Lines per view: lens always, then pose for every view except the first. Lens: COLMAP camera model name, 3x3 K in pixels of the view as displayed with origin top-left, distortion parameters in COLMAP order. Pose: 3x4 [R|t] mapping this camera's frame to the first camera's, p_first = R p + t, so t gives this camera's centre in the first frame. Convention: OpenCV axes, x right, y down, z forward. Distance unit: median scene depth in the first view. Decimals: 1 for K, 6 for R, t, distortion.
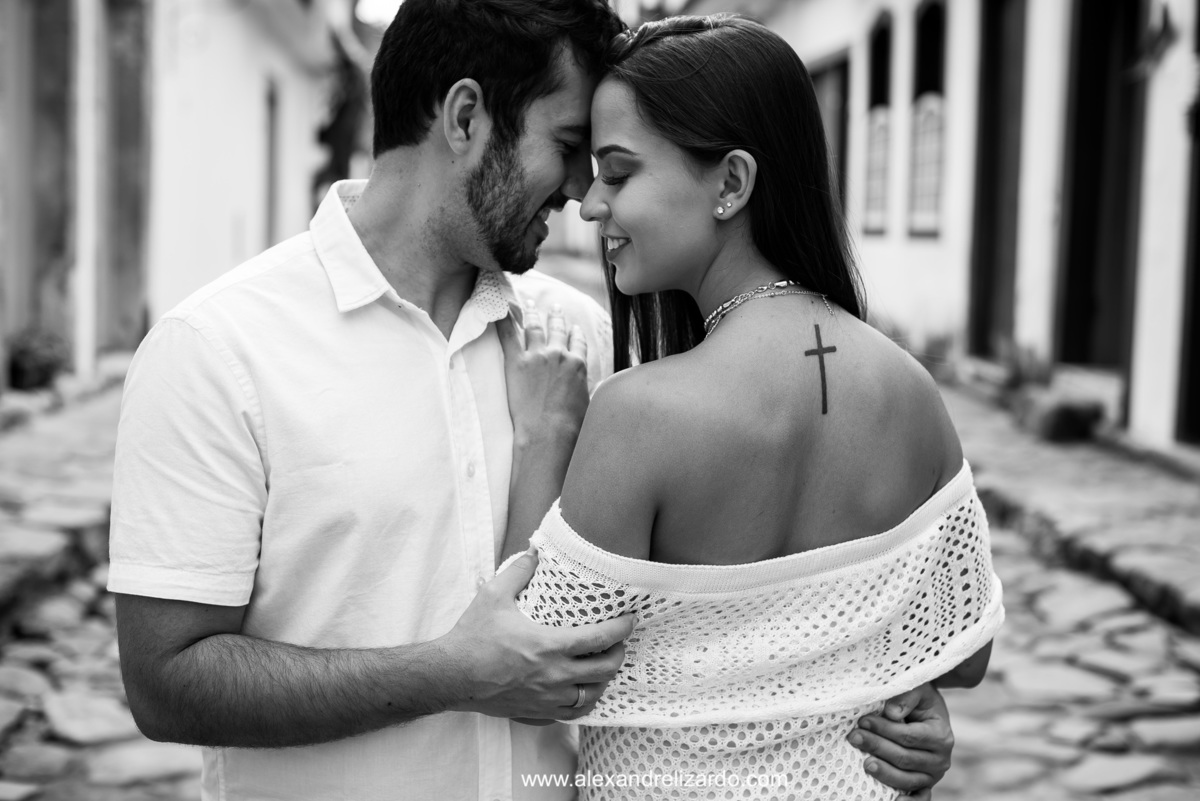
lens RADIAL K [[1791.7, 0, 600.0], [0, 1791.7, 400.5], [0, 0, 1]] dist [-0.095801, 0.030605]
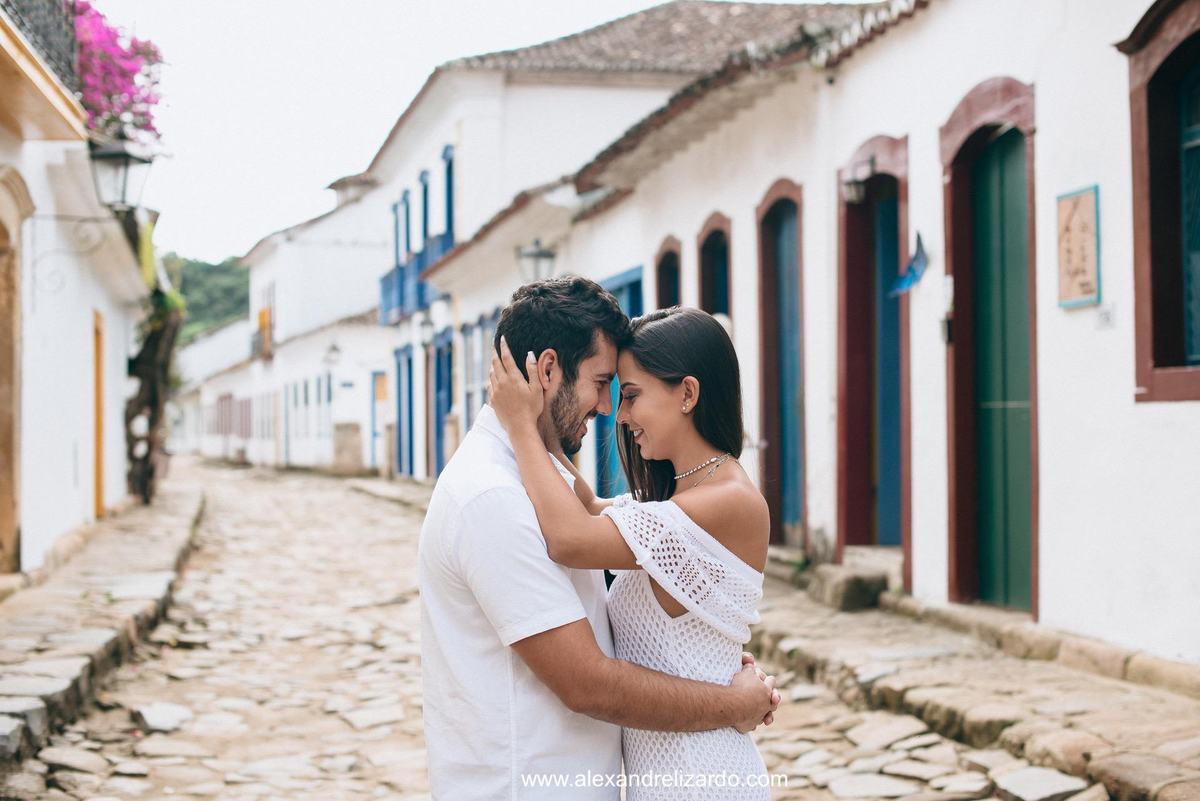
lens RADIAL K [[1715.2, 0, 600.0], [0, 1715.2, 400.5], [0, 0, 1]] dist [0.203133, -0.041434]
pose [[0.992419, -0.035475, 0.117669, -0.047378], [0.049362, 0.991871, -0.117287, 0.017374], [-0.112551, 0.122206, 0.986102, -0.155743]]
